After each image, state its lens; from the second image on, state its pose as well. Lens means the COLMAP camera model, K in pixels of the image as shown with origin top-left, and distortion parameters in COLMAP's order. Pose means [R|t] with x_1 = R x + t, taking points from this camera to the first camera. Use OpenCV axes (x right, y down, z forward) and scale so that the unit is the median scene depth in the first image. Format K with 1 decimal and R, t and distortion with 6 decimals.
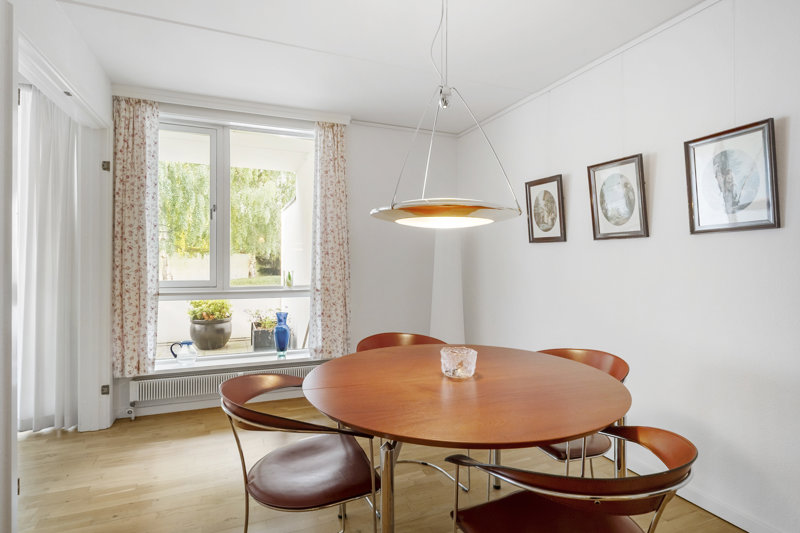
lens RADIAL K [[402.9, 0, 402.6], [0, 402.9, 260.3], [0, 0, 1]] dist [0.000547, -0.000369]
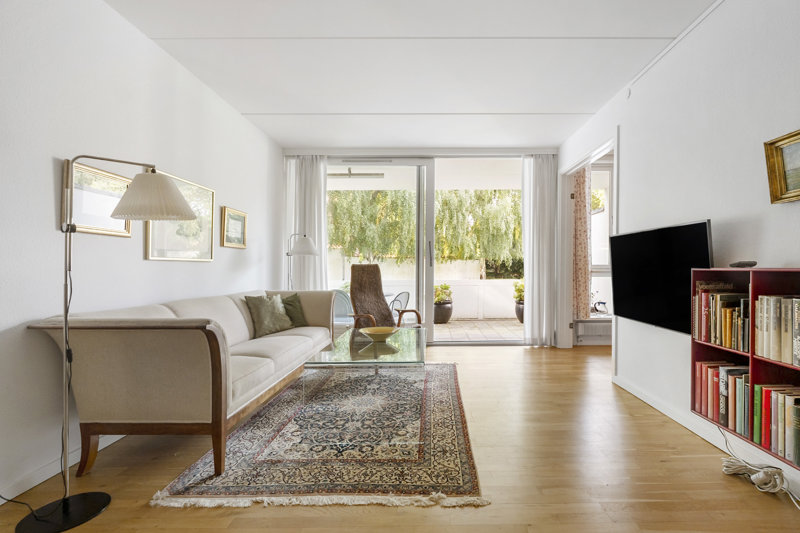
lens RADIAL K [[375.0, 0, 428.5], [0, 375.0, 274.1], [0, 0, 1]] dist [-0.004653, -0.000052]
pose [[0.928040, -0.006092, -0.372430, -0.680161], [0.011797, 0.999845, 0.013043, 0.068598], [0.372293, -0.016498, 0.927969, -0.692756]]
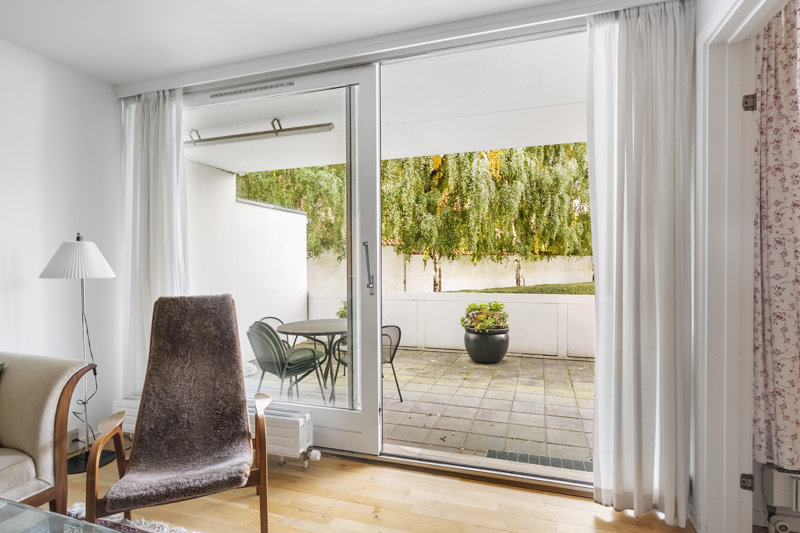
lens RADIAL K [[388.2, 0, 396.7], [0, 388.2, 262.9], [0, 0, 1]] dist [0.001502, 0.001195]
pose [[0.738951, -0.008830, -0.673702, -0.703190], [0.009531, 0.999951, -0.002652, -0.004086], [0.673692, -0.004461, 0.738999, 0.222358]]
